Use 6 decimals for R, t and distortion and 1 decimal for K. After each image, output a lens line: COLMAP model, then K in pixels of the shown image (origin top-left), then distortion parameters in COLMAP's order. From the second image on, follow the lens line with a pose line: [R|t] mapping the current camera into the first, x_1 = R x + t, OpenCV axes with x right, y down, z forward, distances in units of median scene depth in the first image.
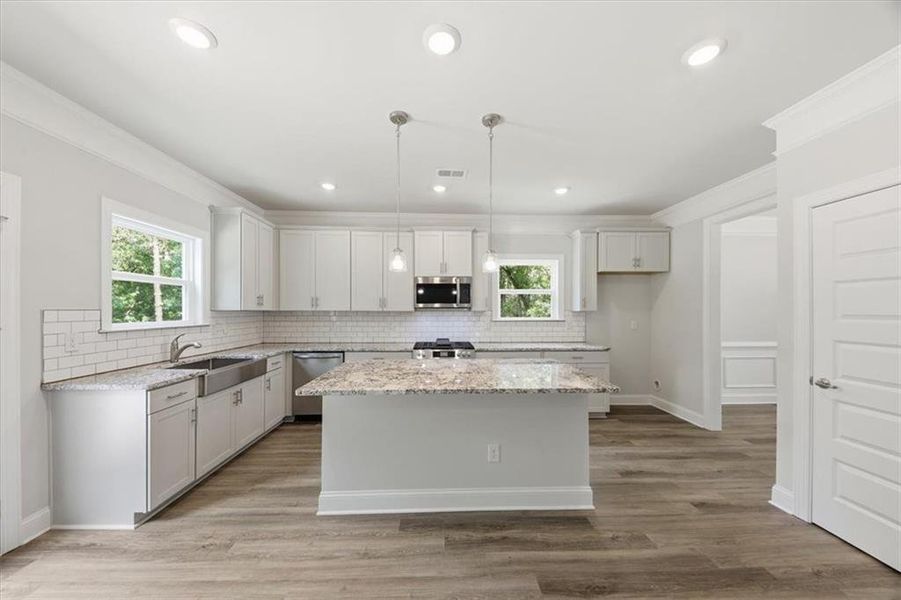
lens RADIAL K [[309.1, 0, 451.5], [0, 309.1, 310.0], [0, 0, 1]] dist [-0.001074, -0.000129]
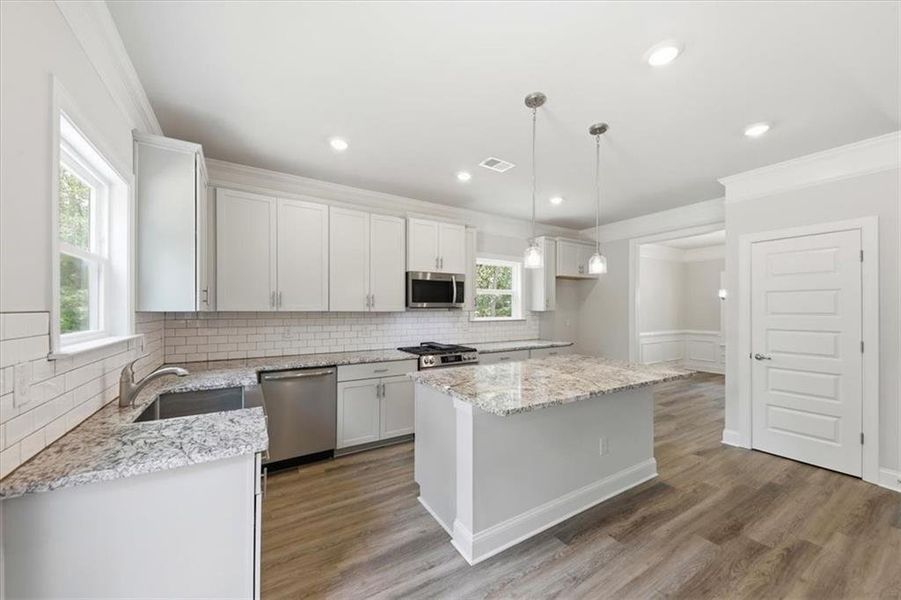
lens RADIAL K [[333.6, 0, 449.8], [0, 333.6, 309.8], [0, 0, 1]] dist [0.000970, 0.000054]
pose [[0.873305, -0.001405, 0.487172, -0.502666], [0.001798, 0.999998, -0.000341, -0.000455], [-0.487171, 0.001174, 0.873306, 0.149380]]
